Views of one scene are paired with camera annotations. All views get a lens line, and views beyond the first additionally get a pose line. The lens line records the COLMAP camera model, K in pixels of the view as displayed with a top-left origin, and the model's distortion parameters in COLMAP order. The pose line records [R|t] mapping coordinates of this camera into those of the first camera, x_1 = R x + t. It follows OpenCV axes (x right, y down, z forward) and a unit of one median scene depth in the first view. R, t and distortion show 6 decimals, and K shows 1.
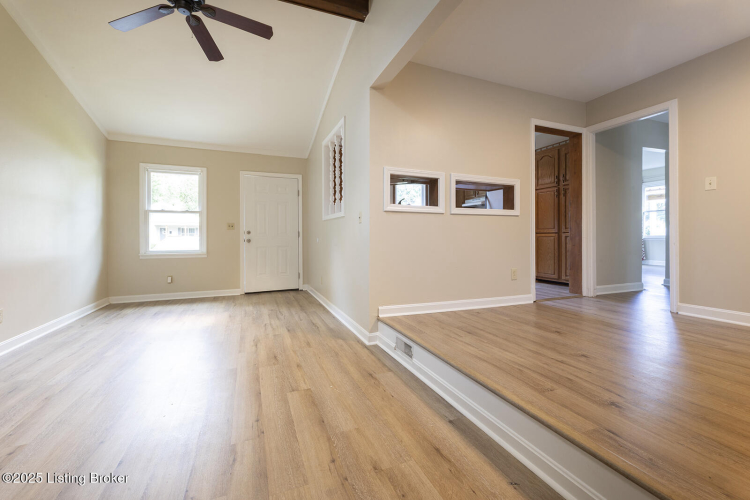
lens RADIAL K [[306.3, 0, 366.2], [0, 306.3, 236.1], [0, 0, 1]] dist [0.000833, 0.000089]
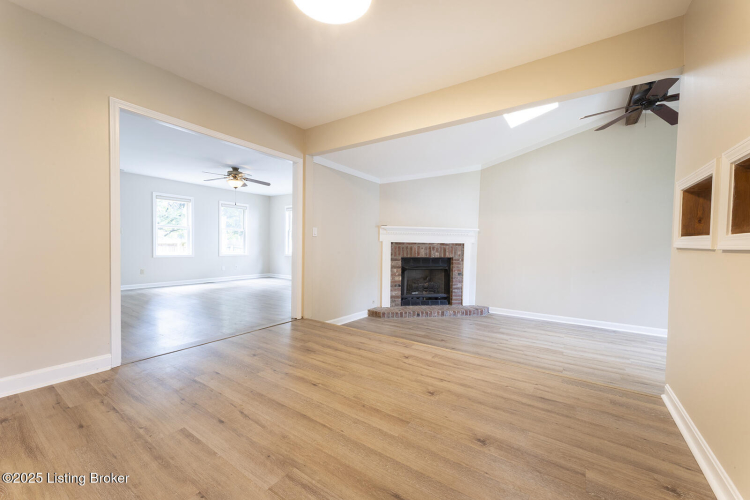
lens RADIAL K [[300.0, 0, 375.0], [0, 300.0, 250.0], [0, 0, 1]] dist [0.001049, 0.000270]
pose [[-0.822374, -0.002722, -0.568940, 1.434378], [-0.012649, 0.999829, 0.013499, -0.115274], [0.568806, 0.018297, -0.822268, 1.698589]]
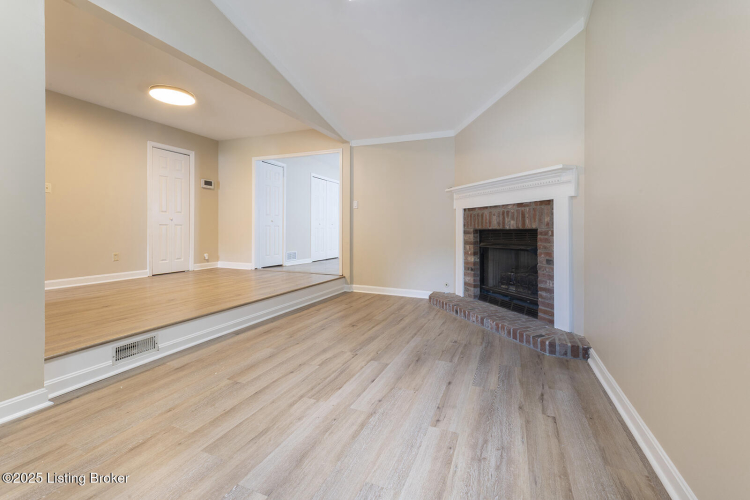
lens RADIAL K [[308.9, 0, 388.9], [0, 308.9, 229.9], [0, 0, 1]] dist [0.000260, 0.000064]
pose [[-0.734333, -0.003701, 0.678780, -1.282506], [-0.009245, 0.999947, -0.004550, 0.004807], [-0.678727, -0.009617, -0.734328, 1.407608]]
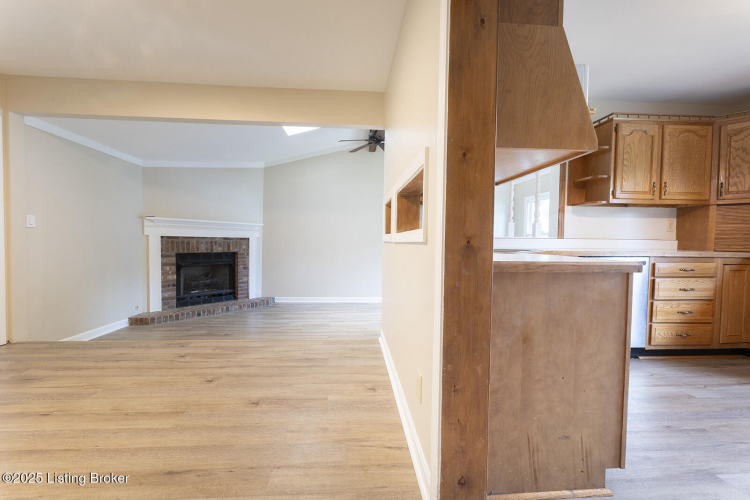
lens RADIAL K [[300.0, 0, 375.0], [0, 300.0, 250.0], [0, 0, 1]] dist [0.001049, 0.000270]
pose [[-0.292170, 0.022005, -0.956113, 1.535691], [-0.008186, 0.999641, 0.025509, -0.116008], [0.956331, 0.015279, -0.291885, 1.845040]]
